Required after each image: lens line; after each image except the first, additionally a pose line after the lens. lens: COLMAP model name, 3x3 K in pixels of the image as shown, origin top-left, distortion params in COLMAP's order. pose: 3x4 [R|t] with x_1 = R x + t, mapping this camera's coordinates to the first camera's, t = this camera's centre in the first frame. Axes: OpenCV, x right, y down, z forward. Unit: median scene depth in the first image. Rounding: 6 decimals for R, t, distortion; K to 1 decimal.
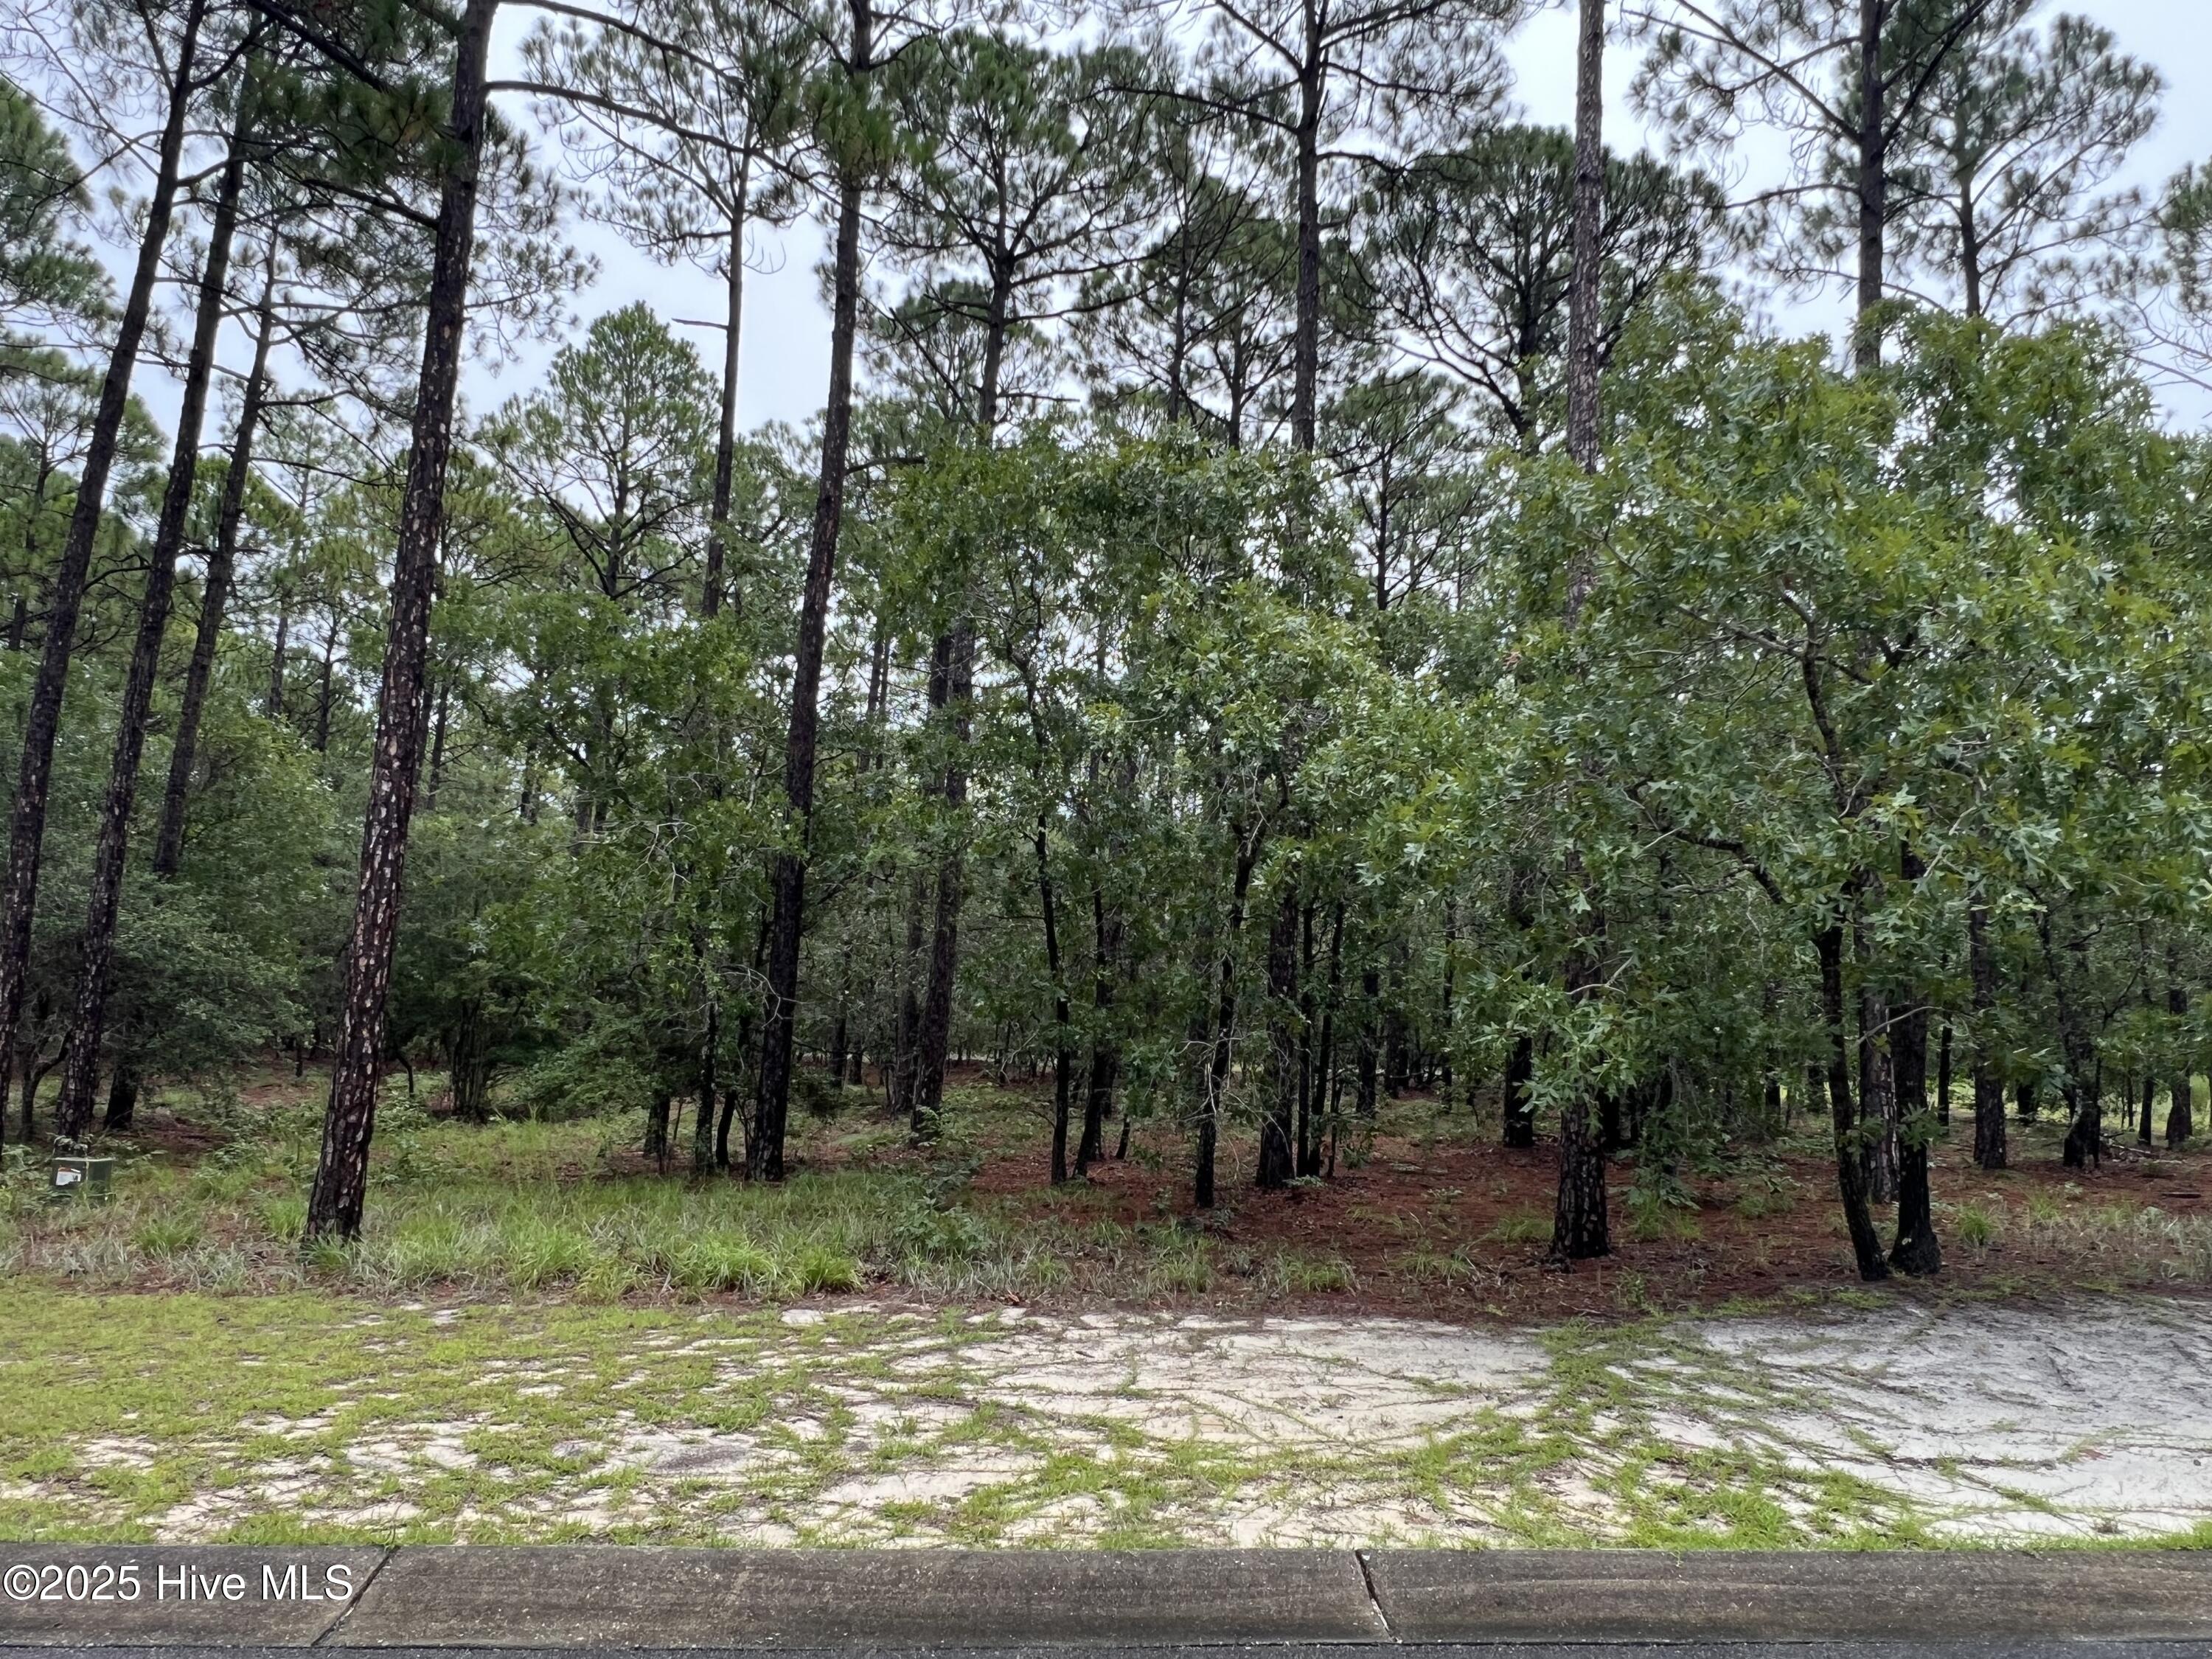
lens RADIAL K [[1513.8, 0, 1109.5], [0, 1513.8, 816.7], [0, 0, 1]] dist [-0.003171, -0.000278]
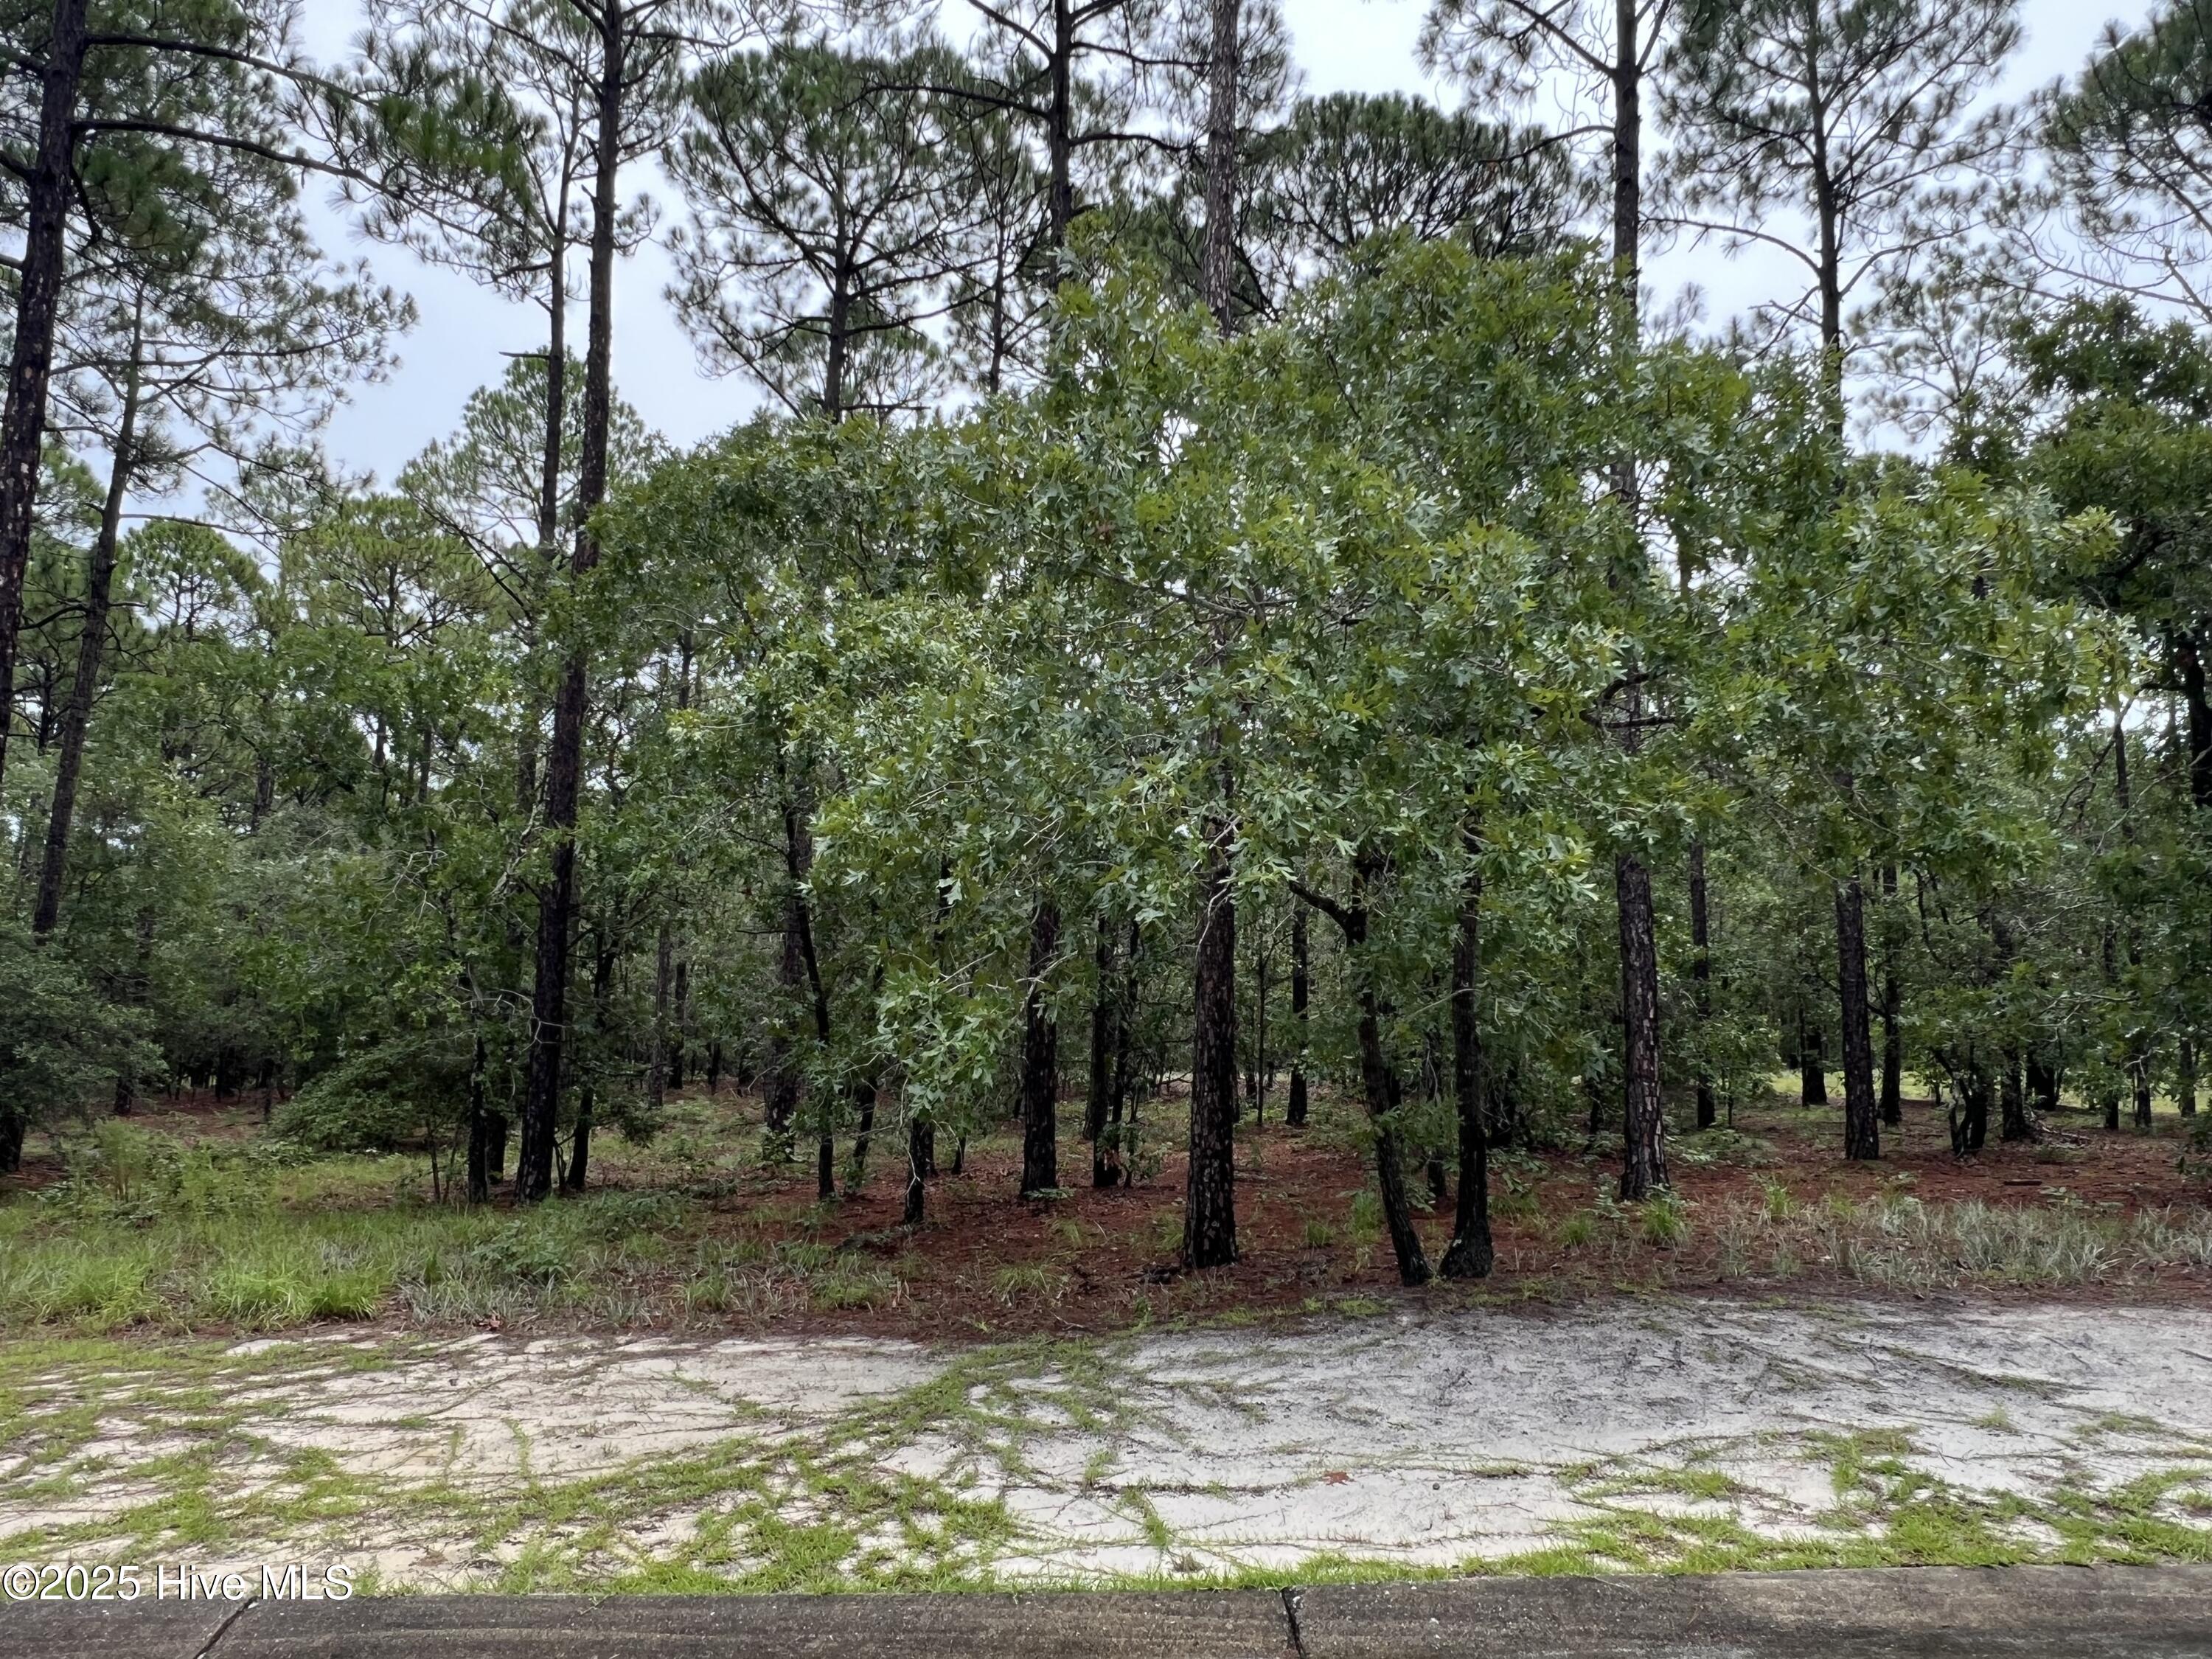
lens RADIAL K [[1513.8, 0, 1096.3], [0, 1513.8, 828.0], [0, 0, 1]] dist [-0.003171, -0.000278]
pose [[0.995781, -0.041385, -0.081899, 0.175426], [0.041228, 0.999143, -0.003605, 0.008542], [0.081978, 0.000213, 0.996634, 0.024729]]
